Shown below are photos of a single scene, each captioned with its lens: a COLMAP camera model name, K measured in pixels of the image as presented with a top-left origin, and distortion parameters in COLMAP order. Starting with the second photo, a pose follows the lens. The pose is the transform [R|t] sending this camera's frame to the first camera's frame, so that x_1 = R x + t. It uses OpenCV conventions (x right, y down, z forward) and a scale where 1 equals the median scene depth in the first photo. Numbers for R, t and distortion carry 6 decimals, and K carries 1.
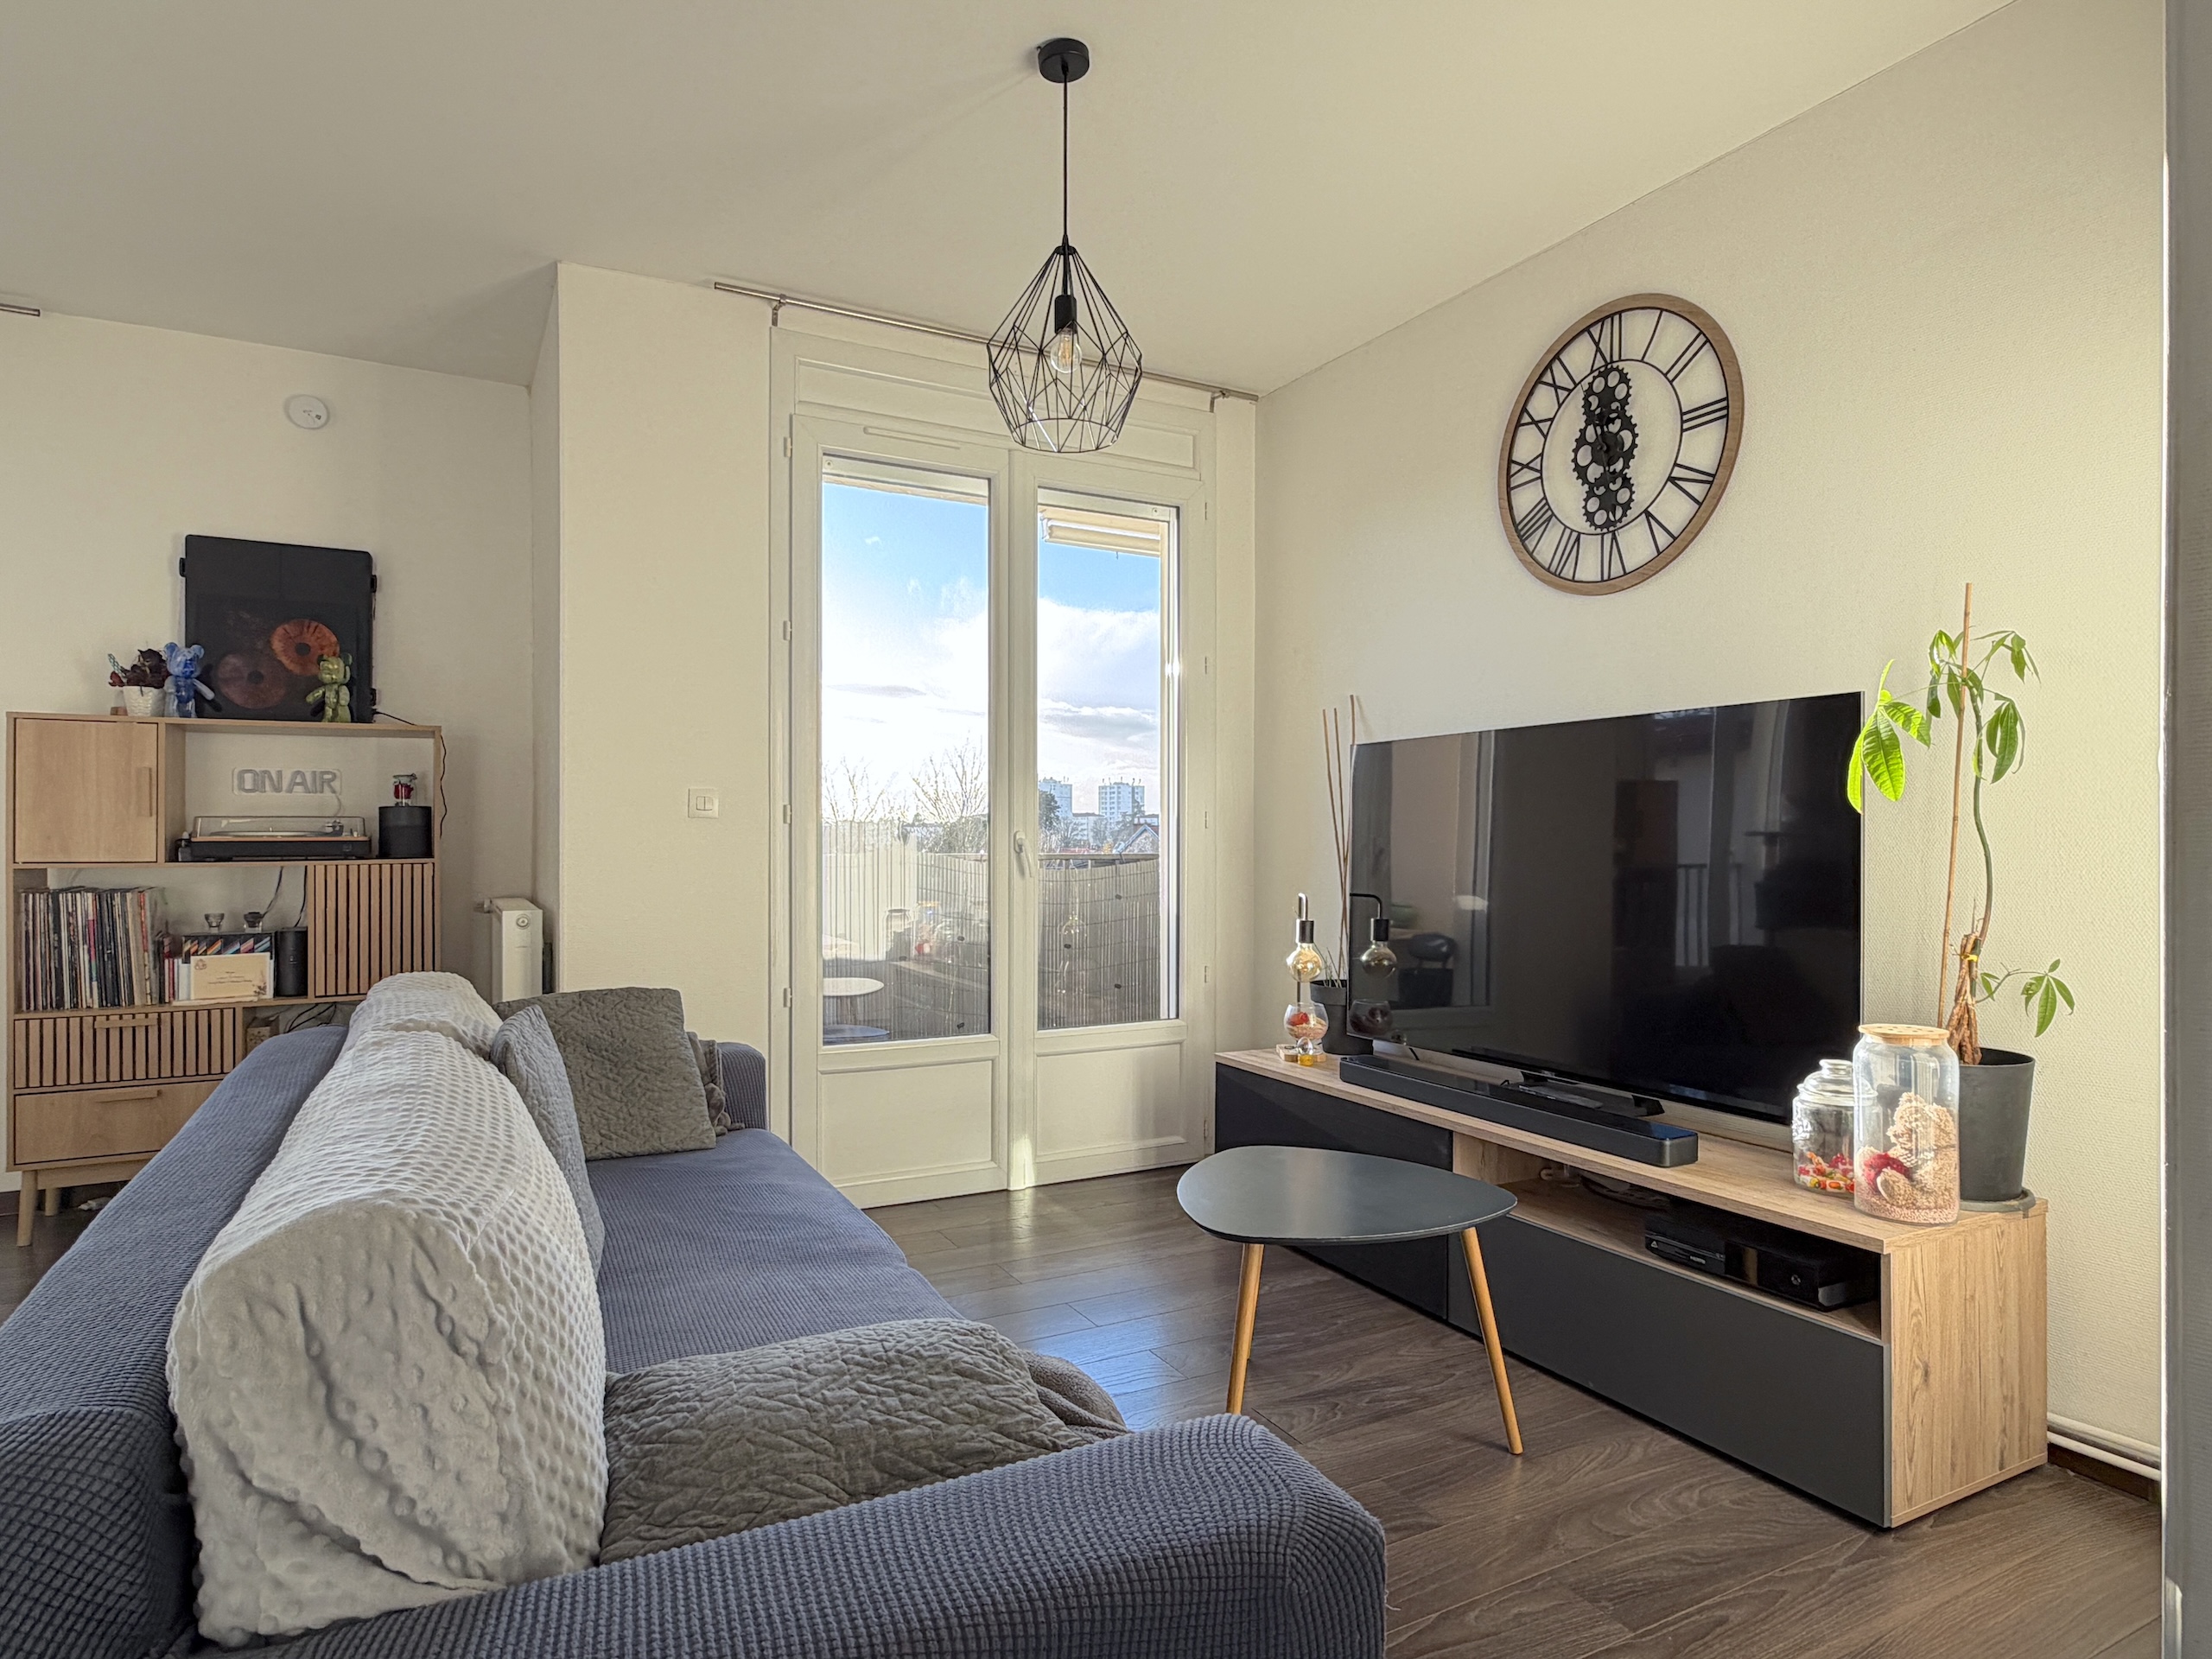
lens RADIAL K [[1242.3, 0, 1098.9], [0, 1242.3, 837.1], [0, 0, 1]] dist [0.000746, 0.000472]
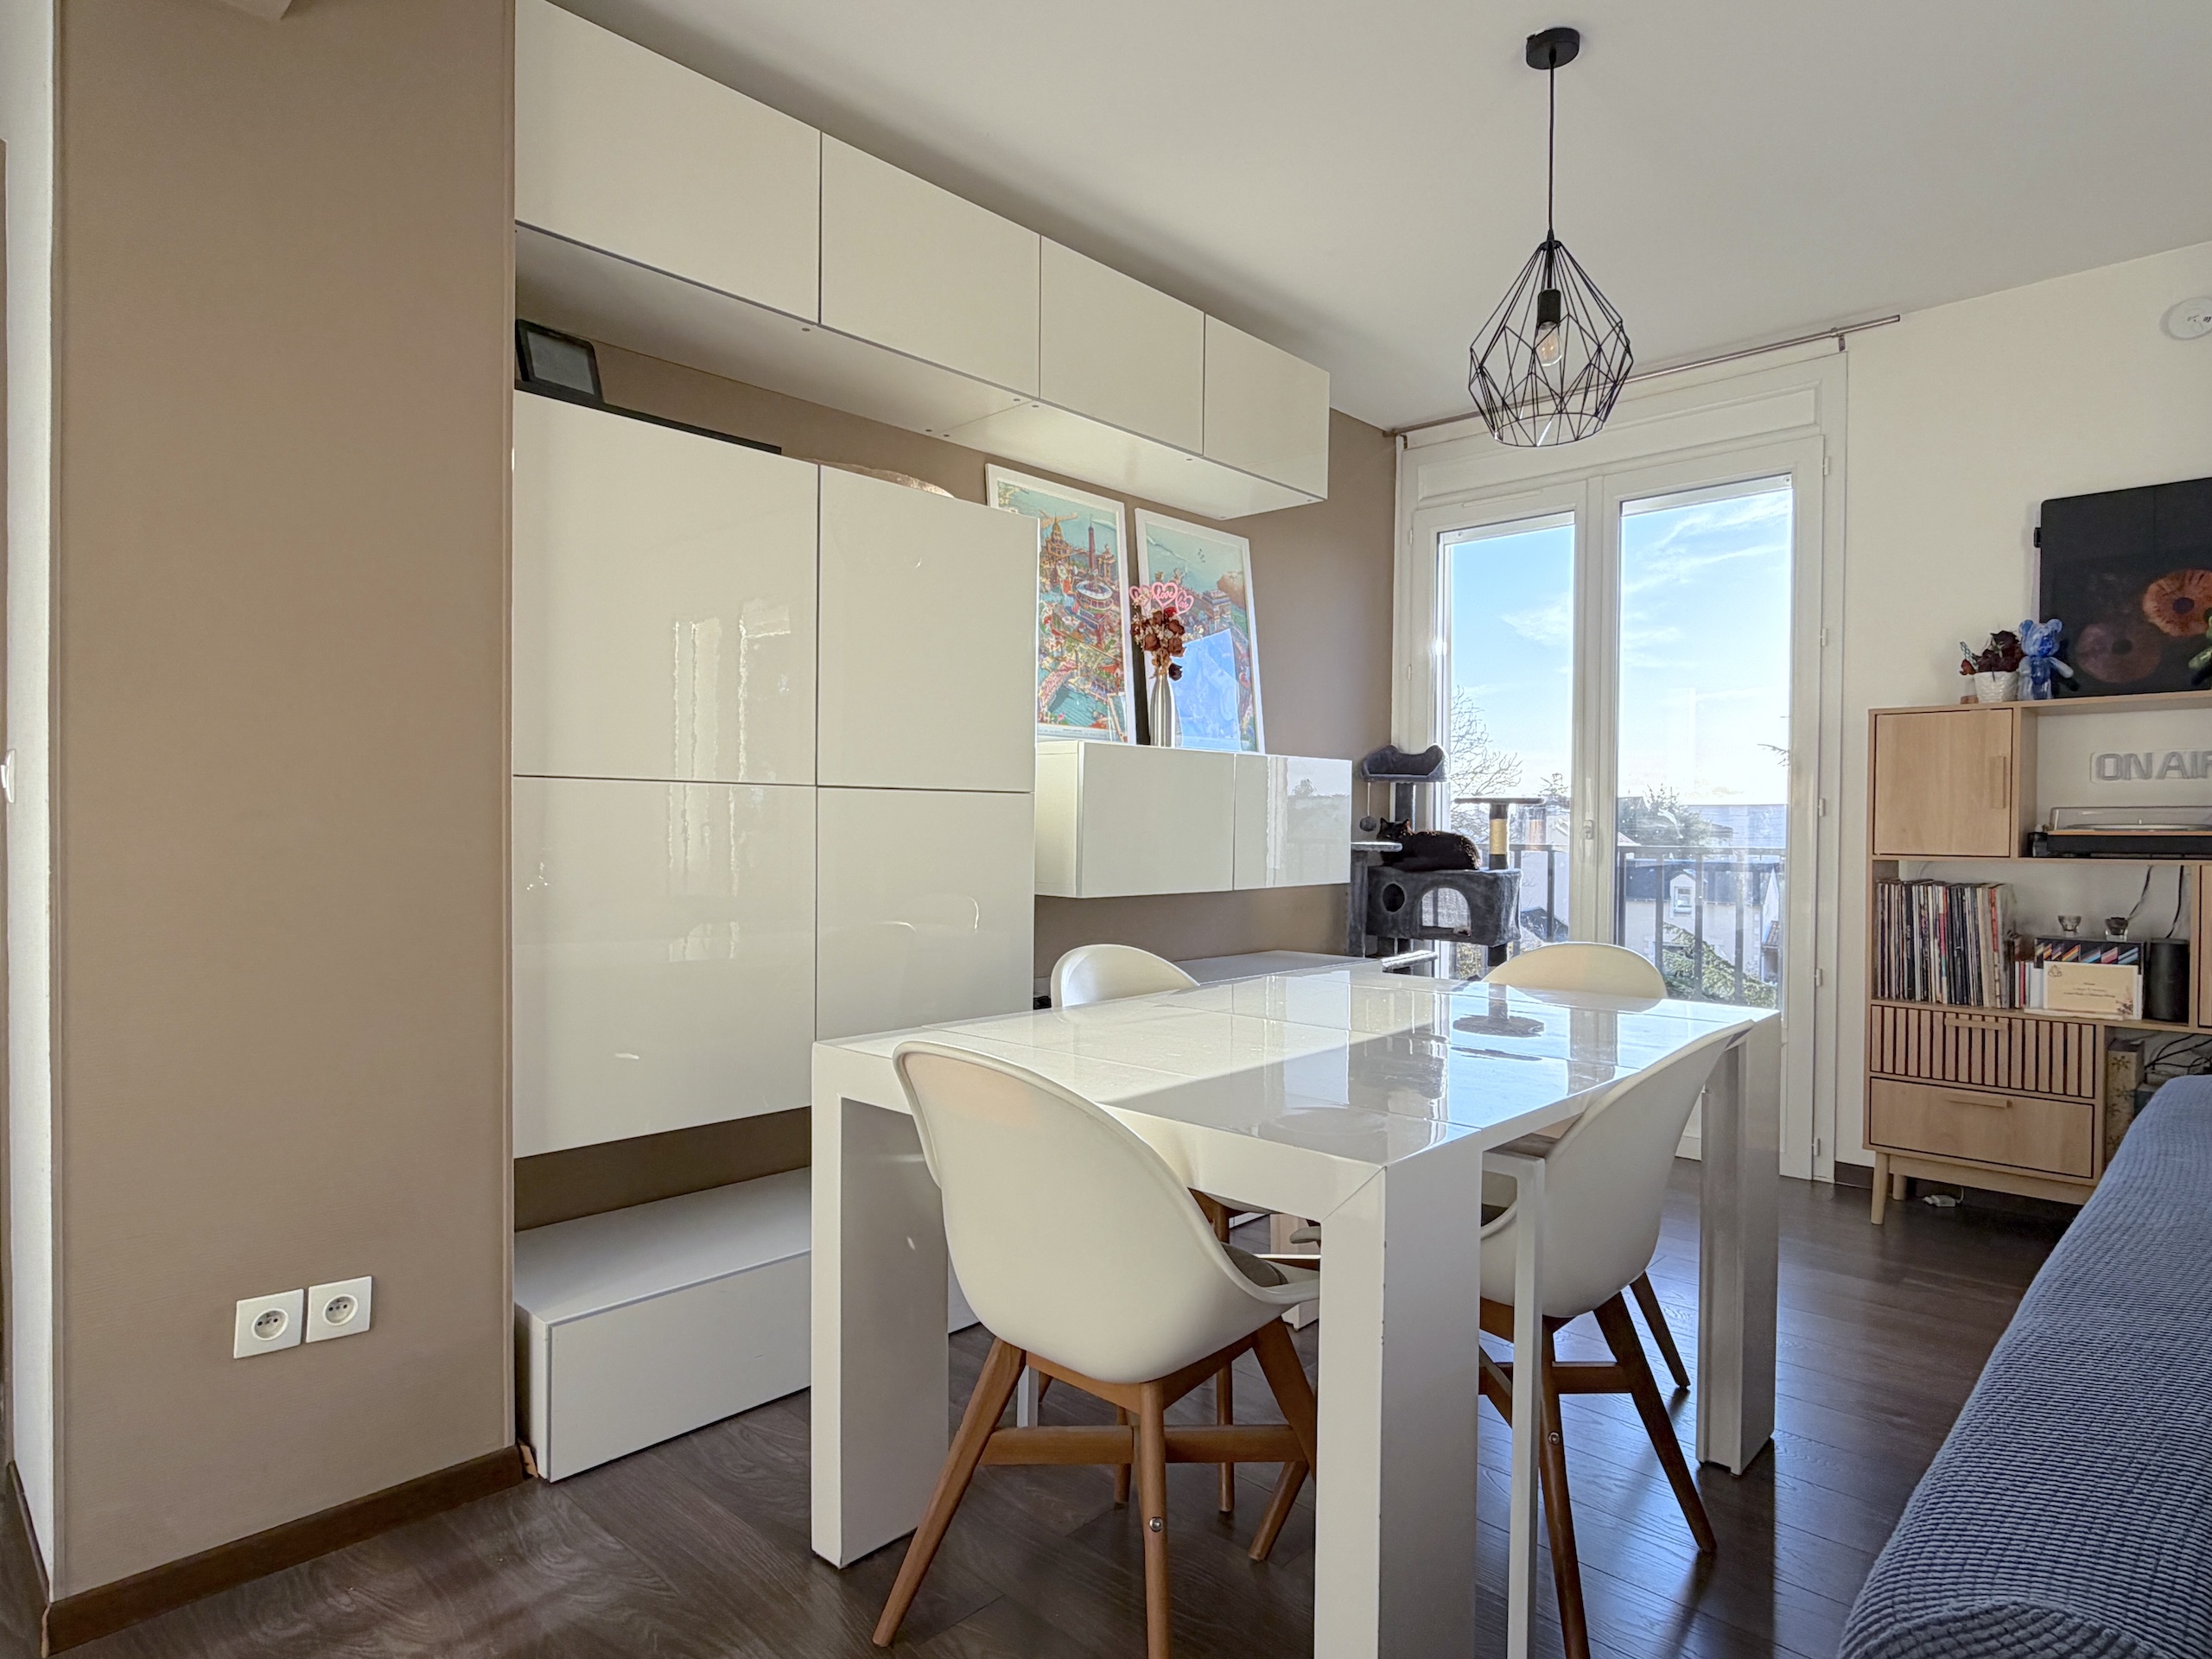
lens RADIAL K [[1242.3, 0, 1098.9], [0, 1242.3, 837.1], [0, 0, 1]] dist [0.000746, 0.000472]
pose [[0.313284, 0.010687, -0.949599, -0.085813], [-0.007794, 0.999932, 0.008682, 0.002502], [0.949628, 0.004681, 0.313346, 0.057127]]
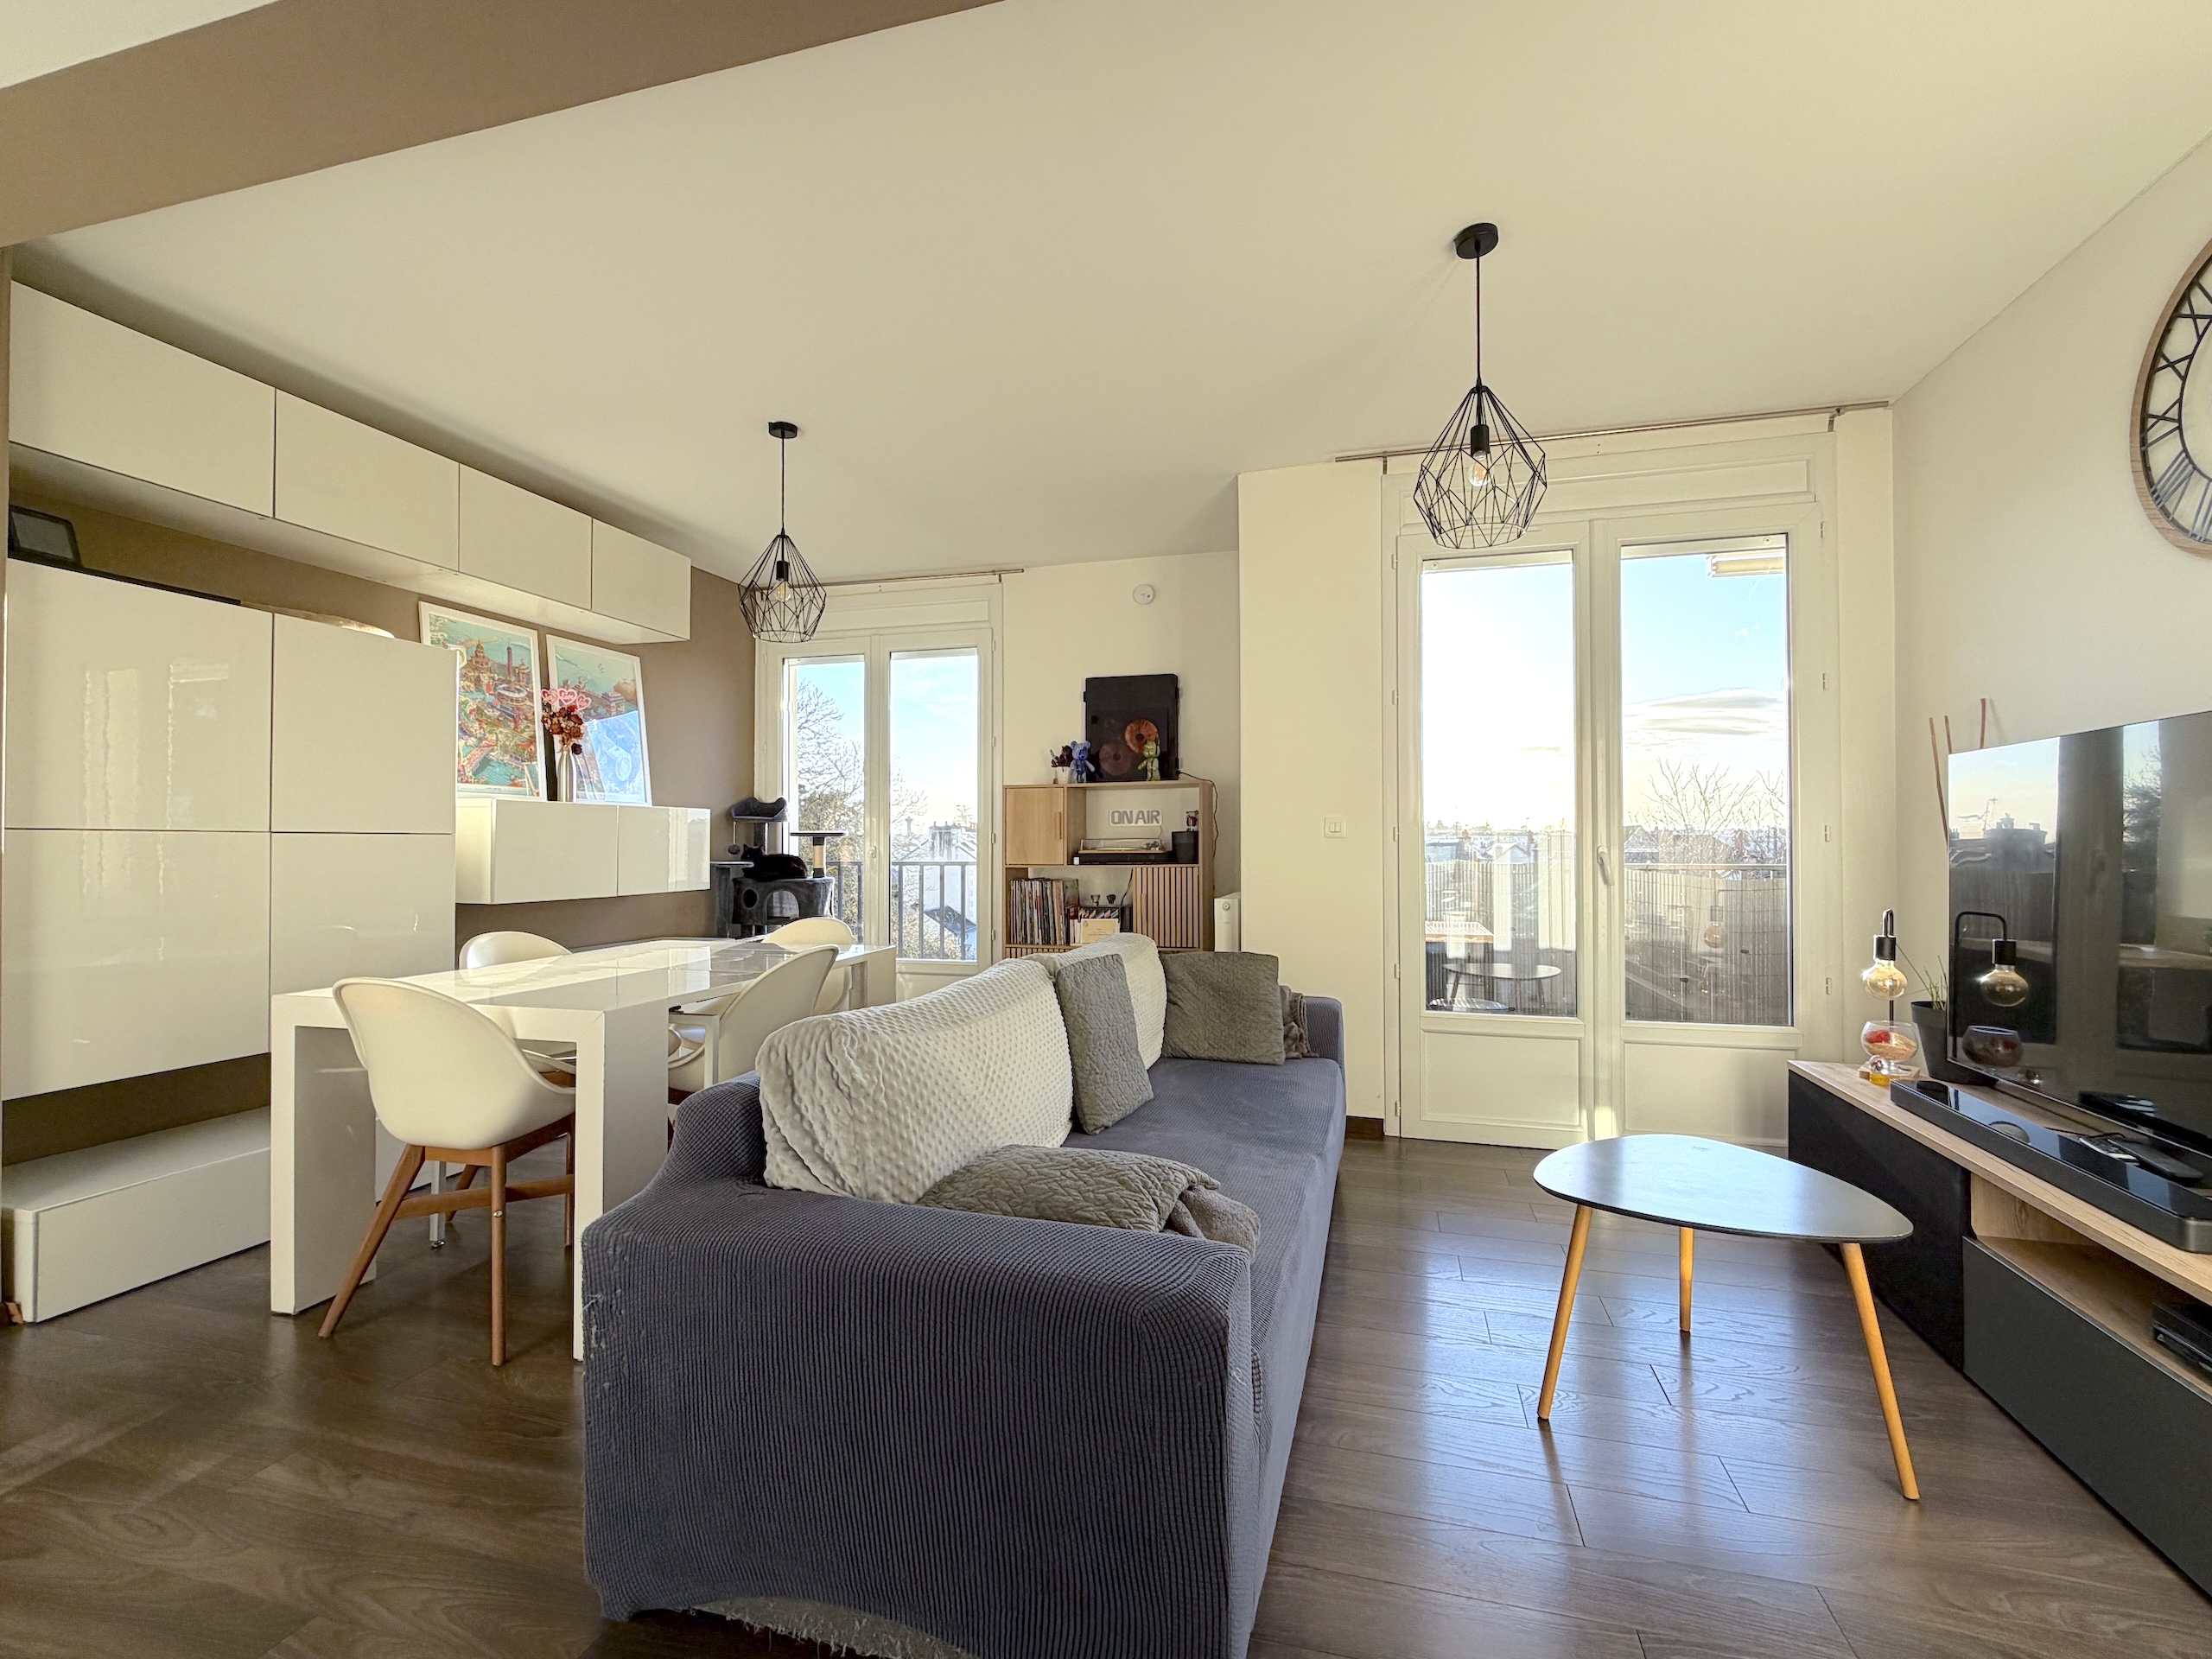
lens RADIAL K [[992.9, 0, 1103.1], [0, 992.9, 832.8], [0, 0, 1]] dist [0.000967, -0.000501]
pose [[0.721875, -0.011616, -0.691926, 0.275180], [0.002537, 0.999897, -0.014140, -0.005611], [0.692019, 0.008452, 0.721830, 0.007023]]
